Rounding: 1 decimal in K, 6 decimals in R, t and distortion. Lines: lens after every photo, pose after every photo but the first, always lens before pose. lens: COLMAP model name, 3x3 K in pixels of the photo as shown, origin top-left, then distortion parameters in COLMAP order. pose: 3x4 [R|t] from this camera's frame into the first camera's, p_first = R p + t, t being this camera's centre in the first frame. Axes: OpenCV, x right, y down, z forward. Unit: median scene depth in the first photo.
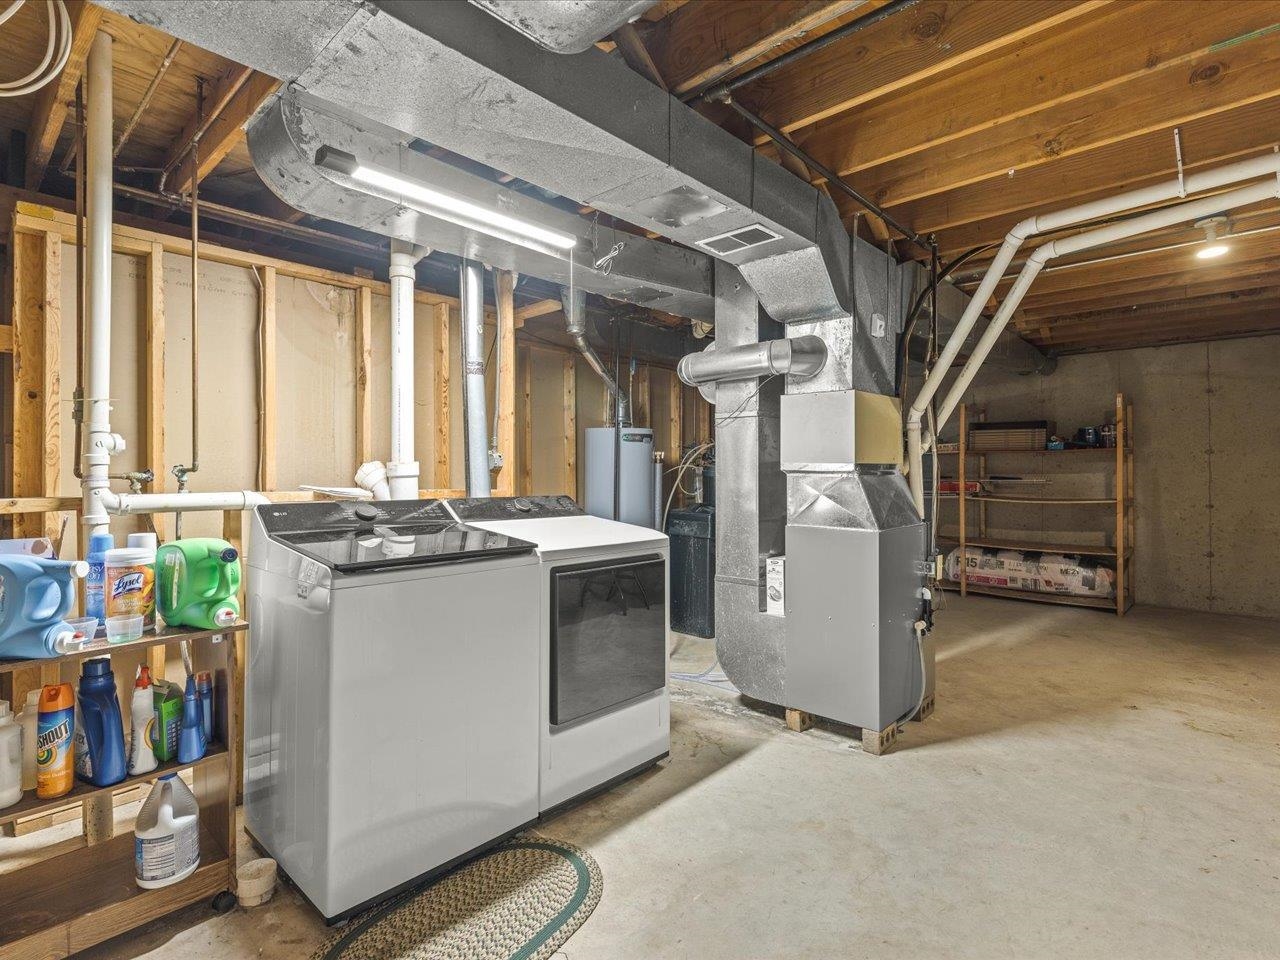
lens RADIAL K [[693.7, 0, 633.8], [0, 693.7, 467.7], [0, 0, 1]] dist [0.006417, 0.001192]
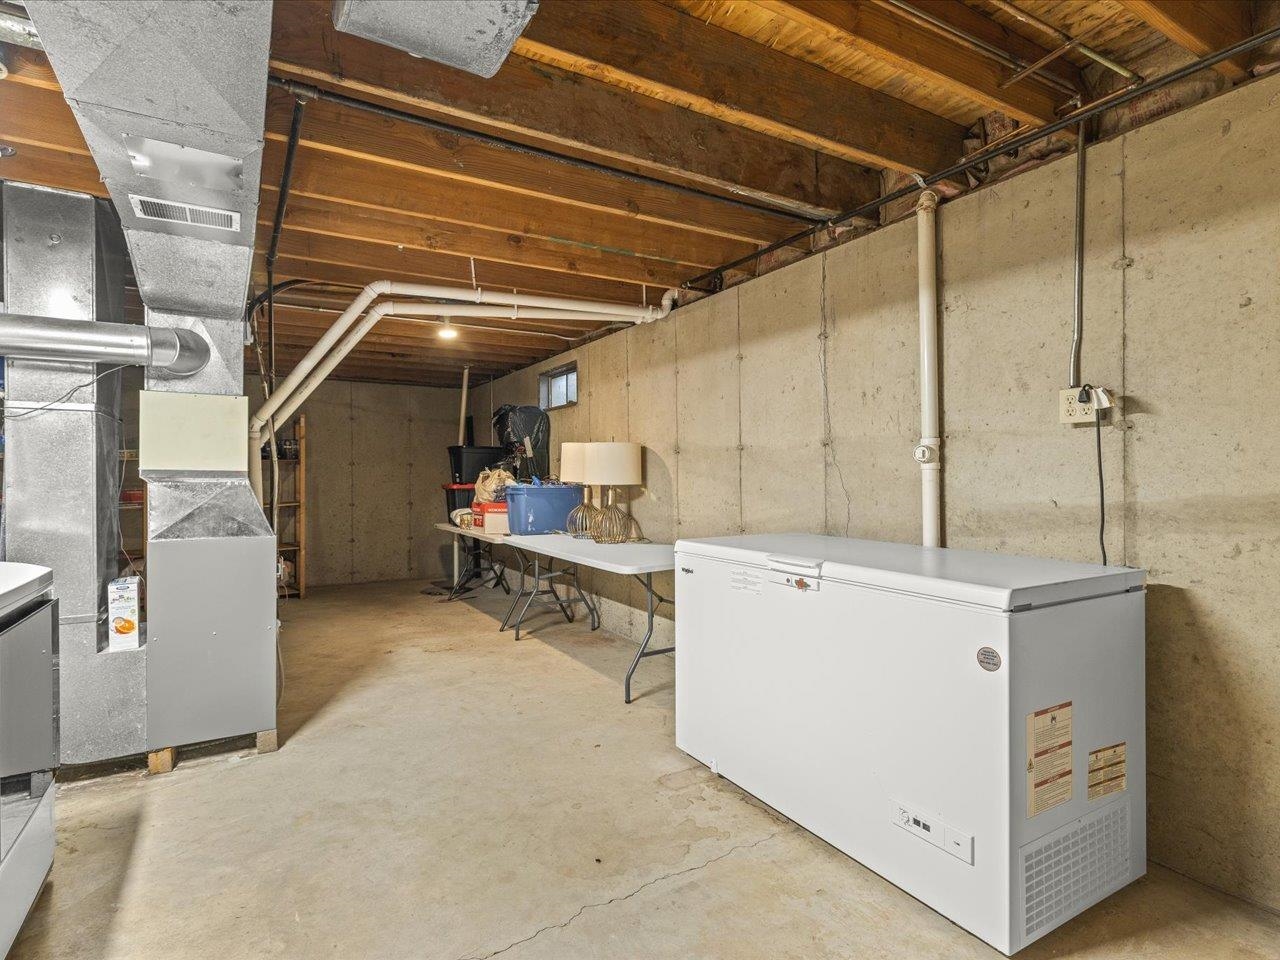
lens RADIAL K [[693.7, 0, 633.8], [0, 693.7, 481.6], [0, 0, 1]] dist [0.006417, 0.001192]
pose [[0.255334, -0.007081, 0.966827, -0.496930], [0.001511, 0.999975, 0.006925, 0.003550], [-0.966852, -0.000308, 0.255339, 0.207283]]
